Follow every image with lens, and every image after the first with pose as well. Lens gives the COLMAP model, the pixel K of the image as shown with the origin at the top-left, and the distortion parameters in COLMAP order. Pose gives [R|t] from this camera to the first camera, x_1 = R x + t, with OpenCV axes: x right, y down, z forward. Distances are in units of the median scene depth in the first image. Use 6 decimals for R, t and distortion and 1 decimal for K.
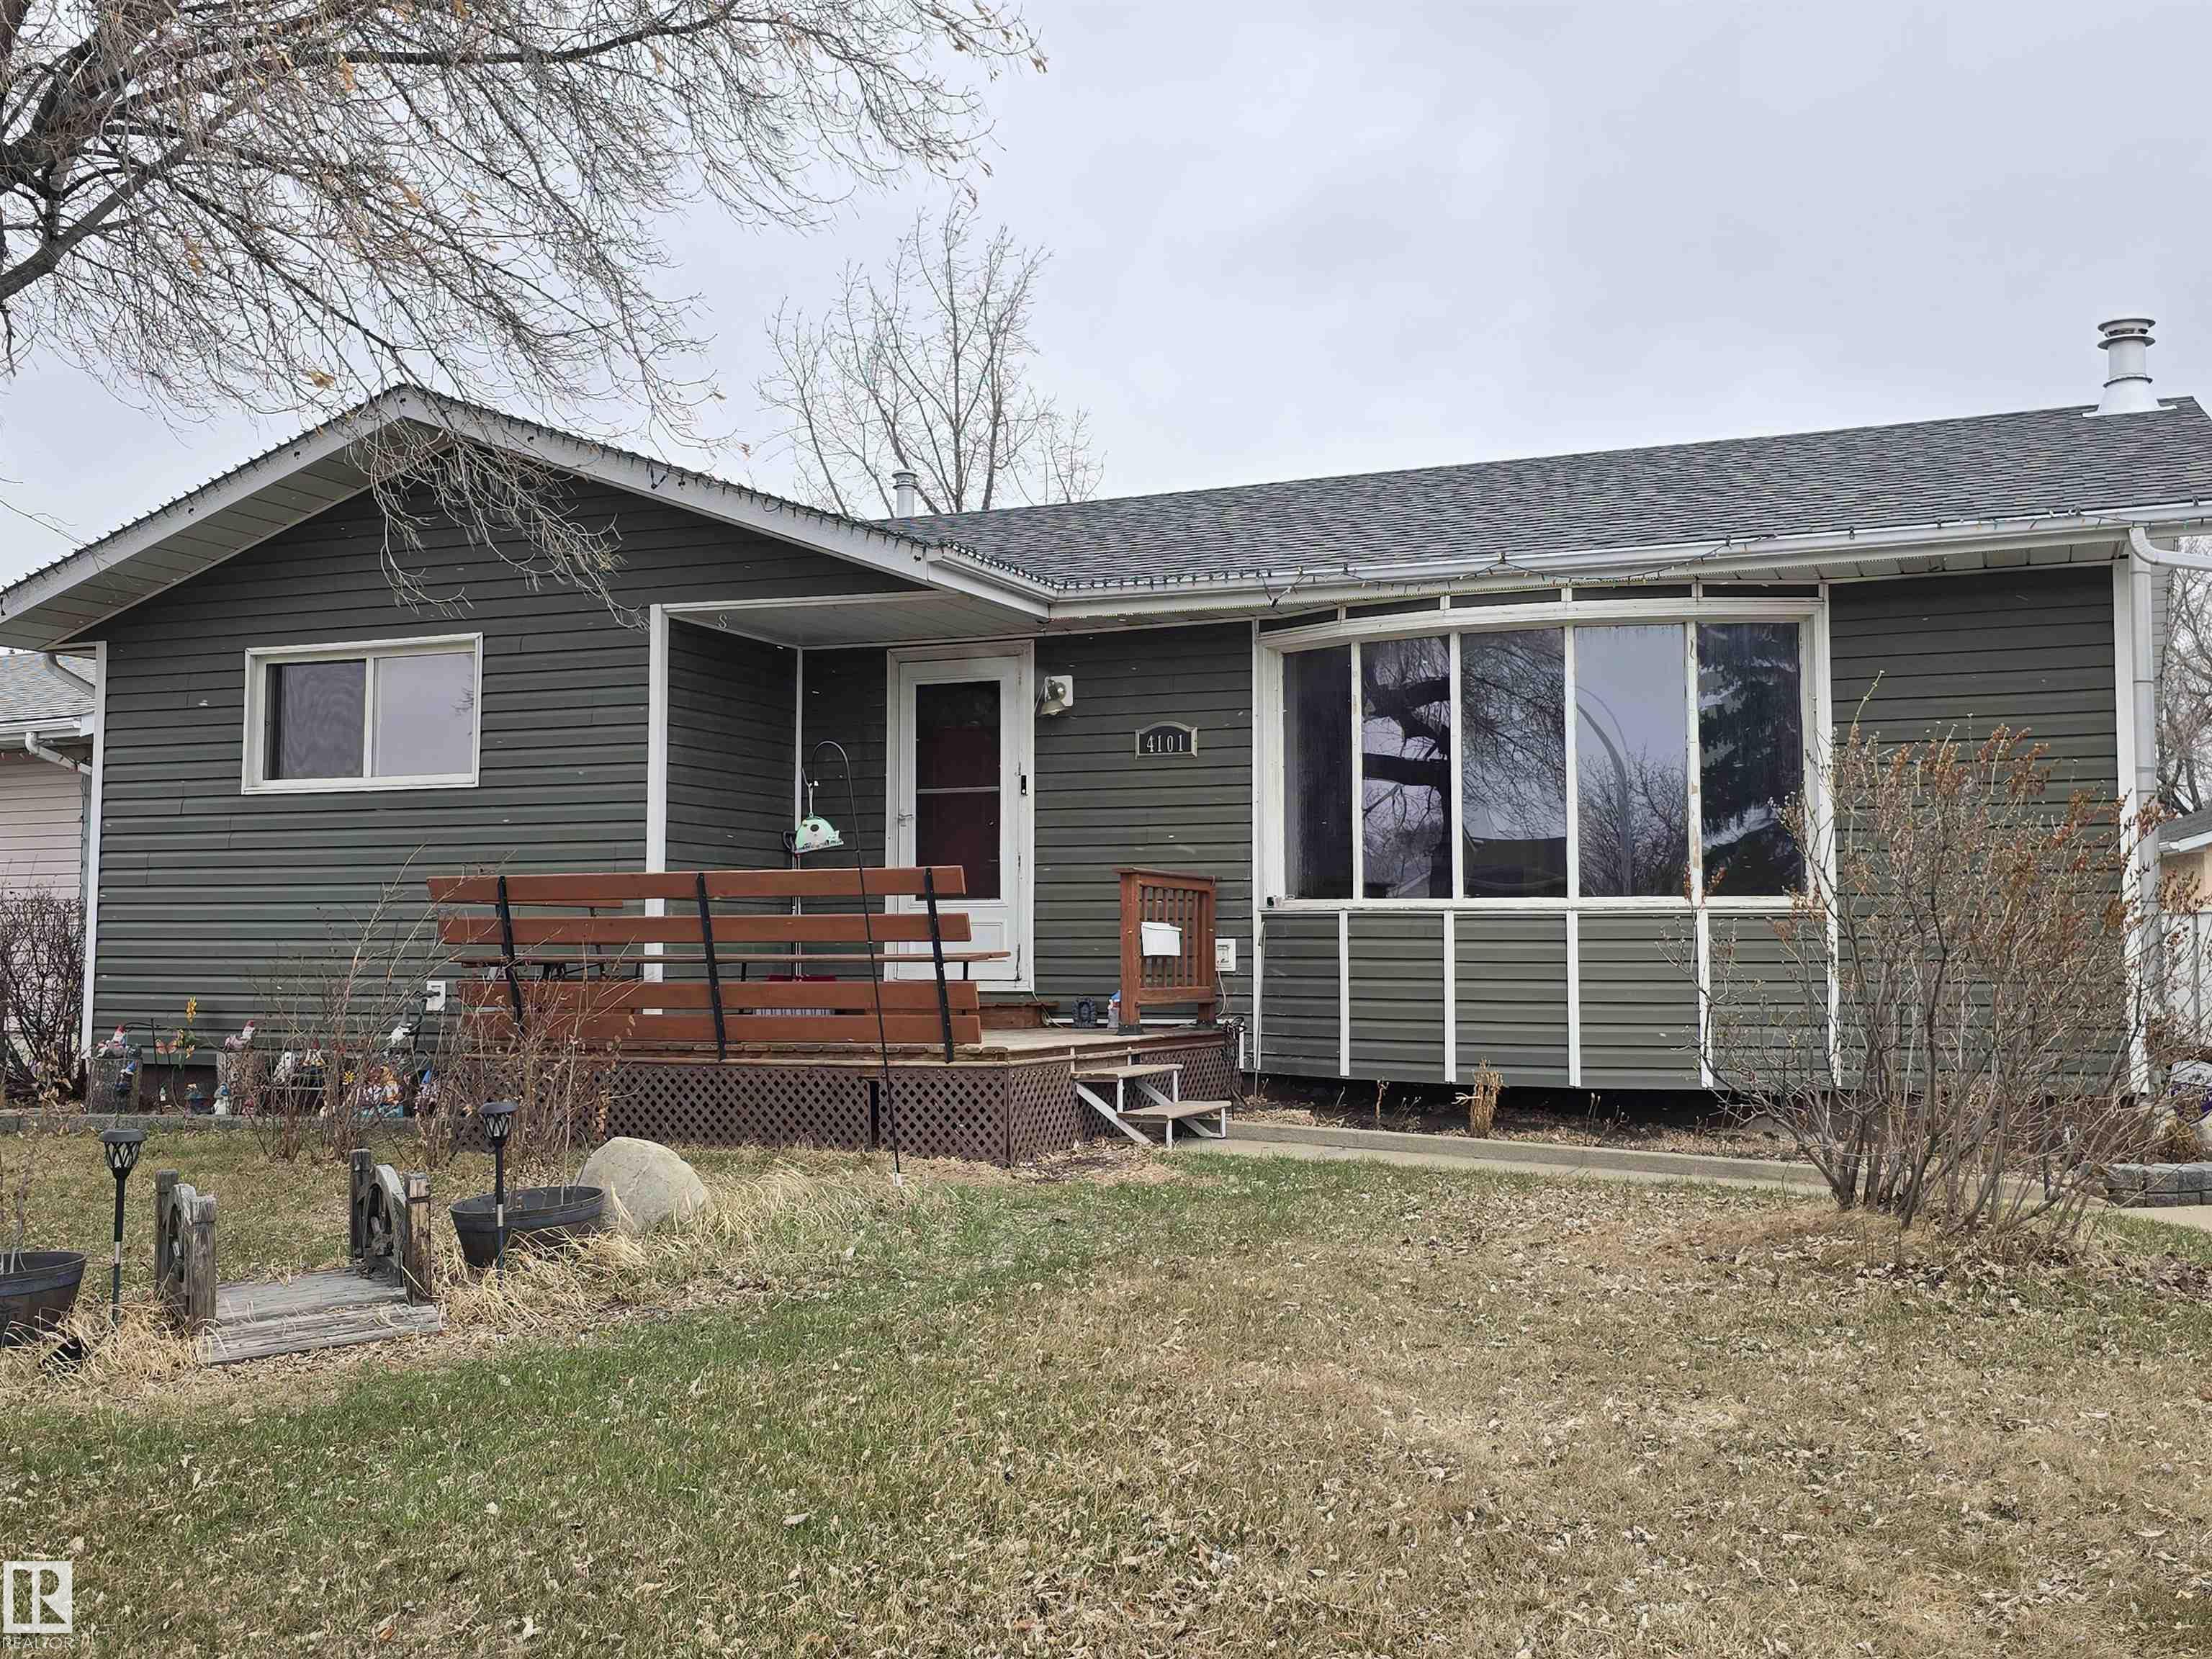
lens RADIAL K [[2103.4, 0, 1107.4], [0, 2103.4, 827.6], [0, 0, 1]] dist [0.077181, 0.000000]
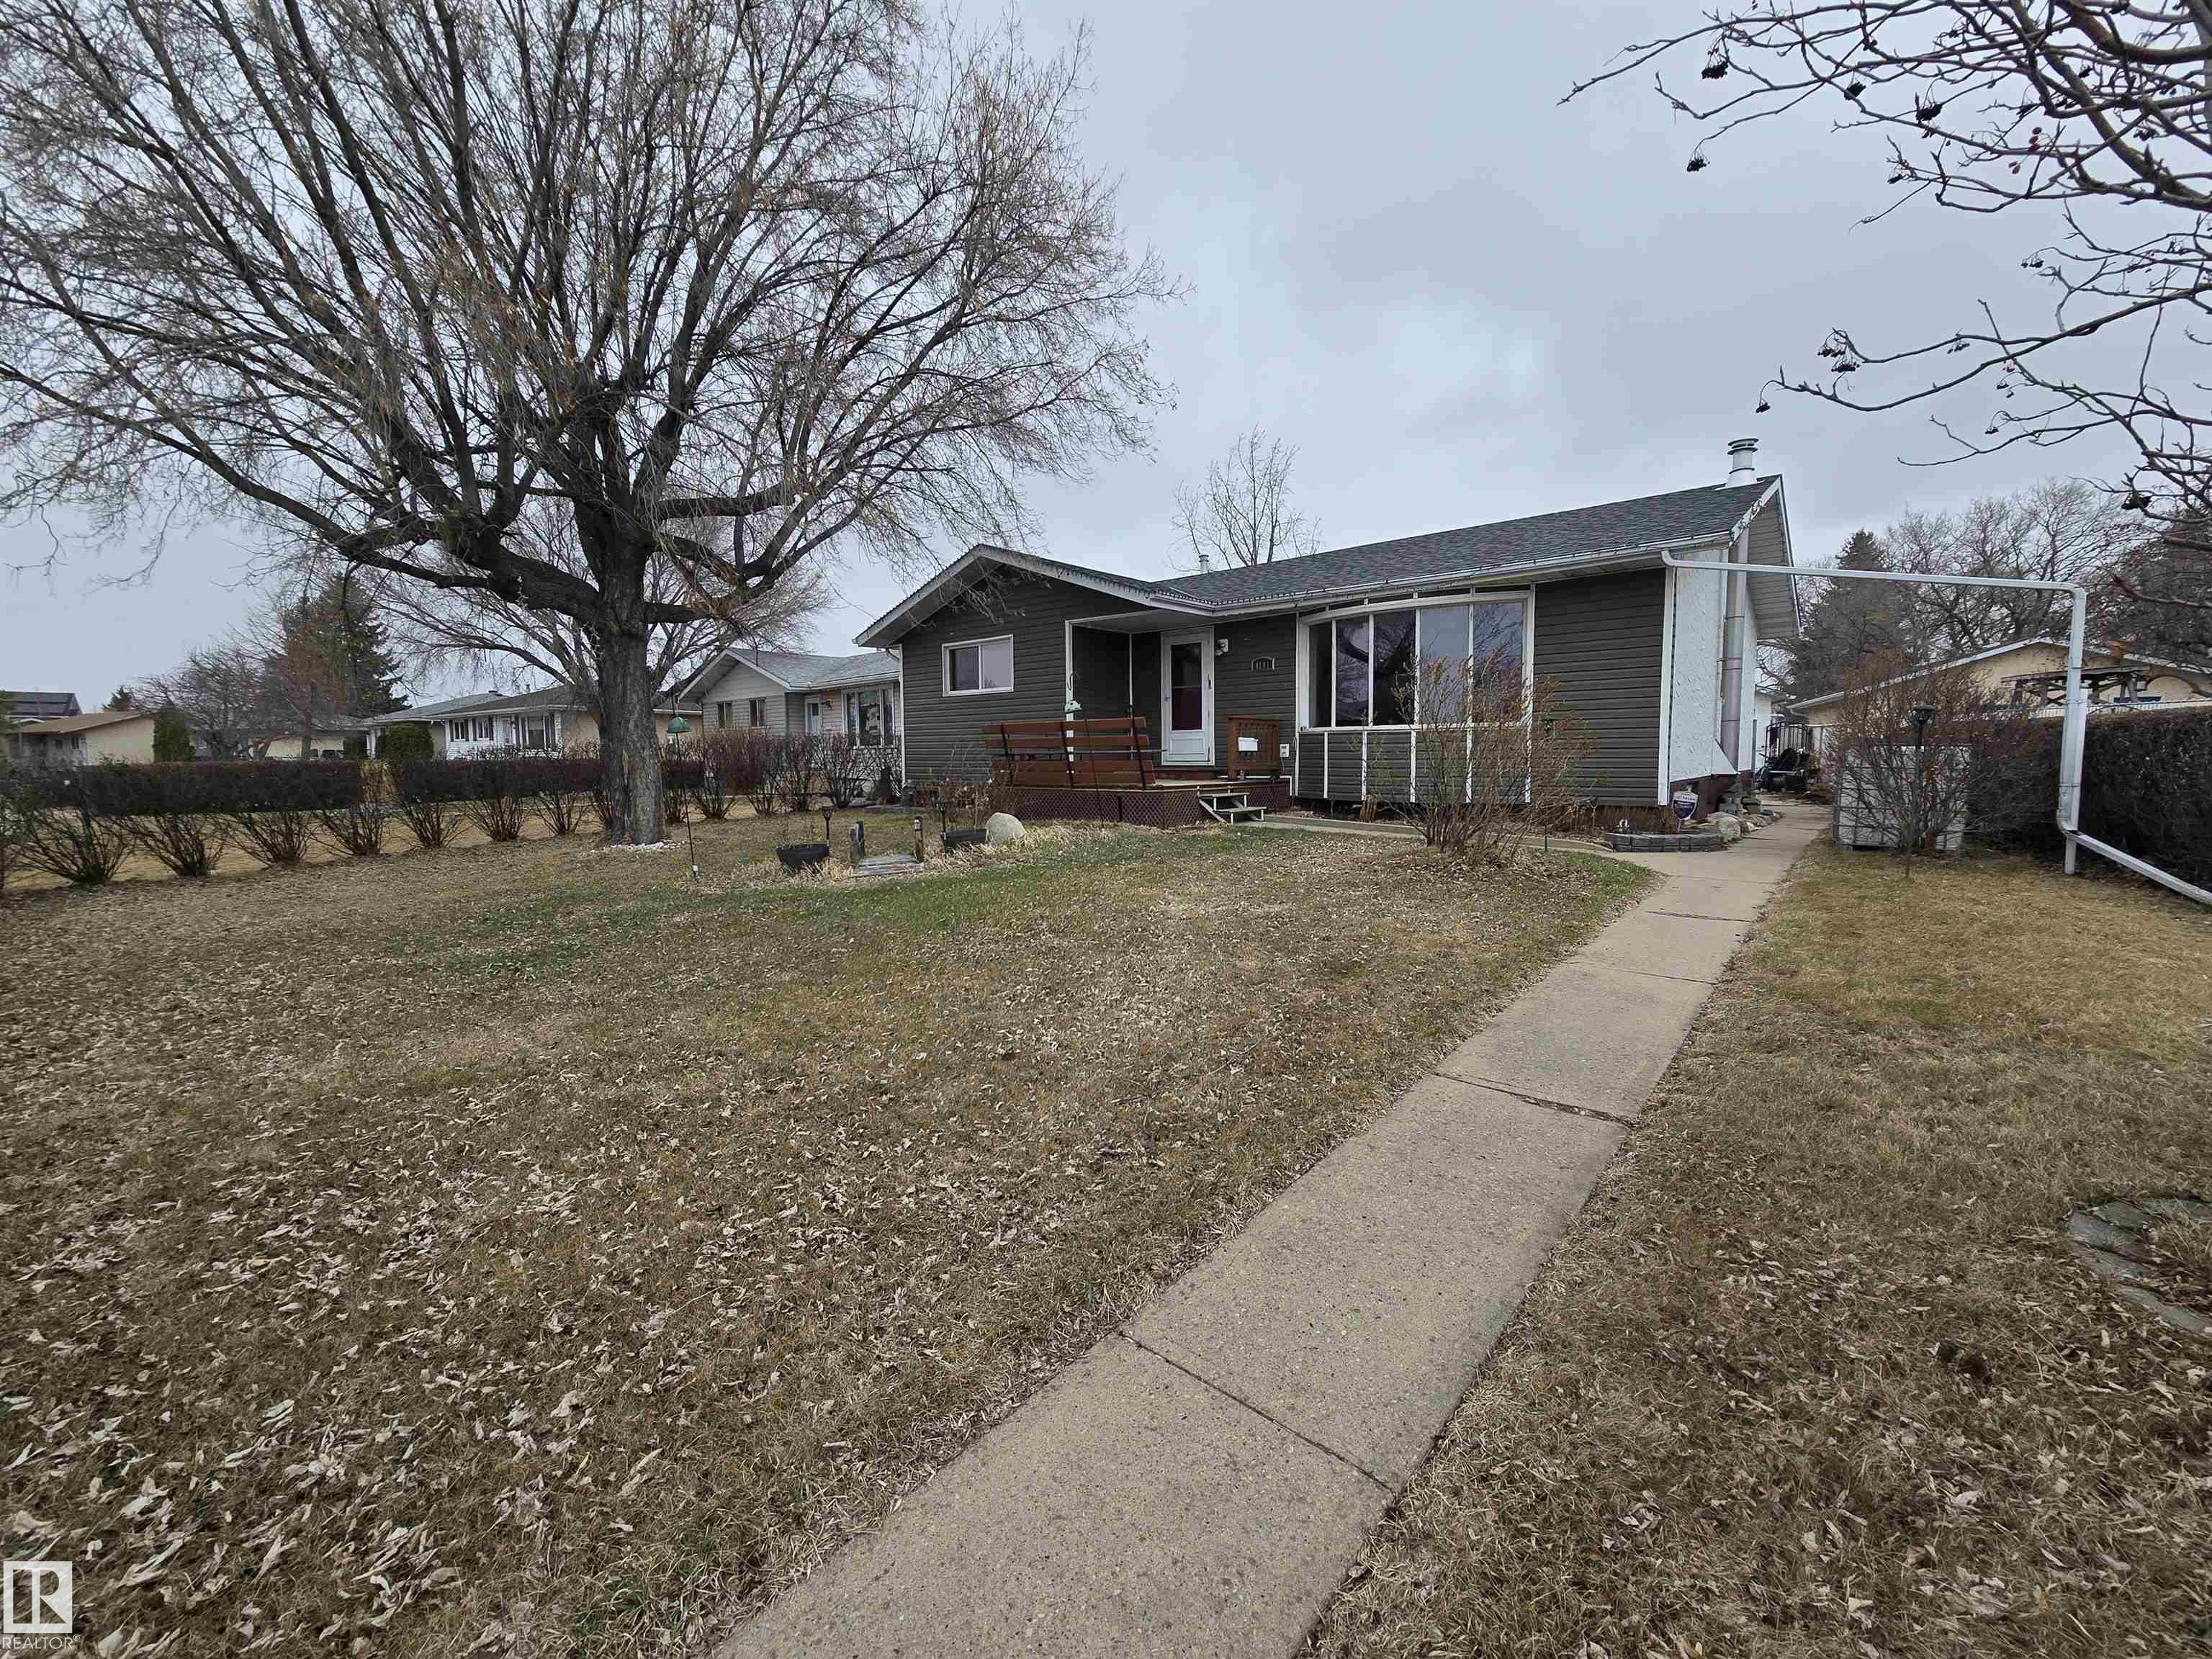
lens RADIAL K [[903.1, 0, 1105.1], [0, 903.1, 821.9], [0, 0, 1]] dist [-0.000690, -0.000762]
pose [[0.936135, 0.020433, -0.351047, 0.239977], [0.028133, 0.990758, 0.132689, -0.003231], [0.350514, -0.134091, 0.926909, -0.083289]]
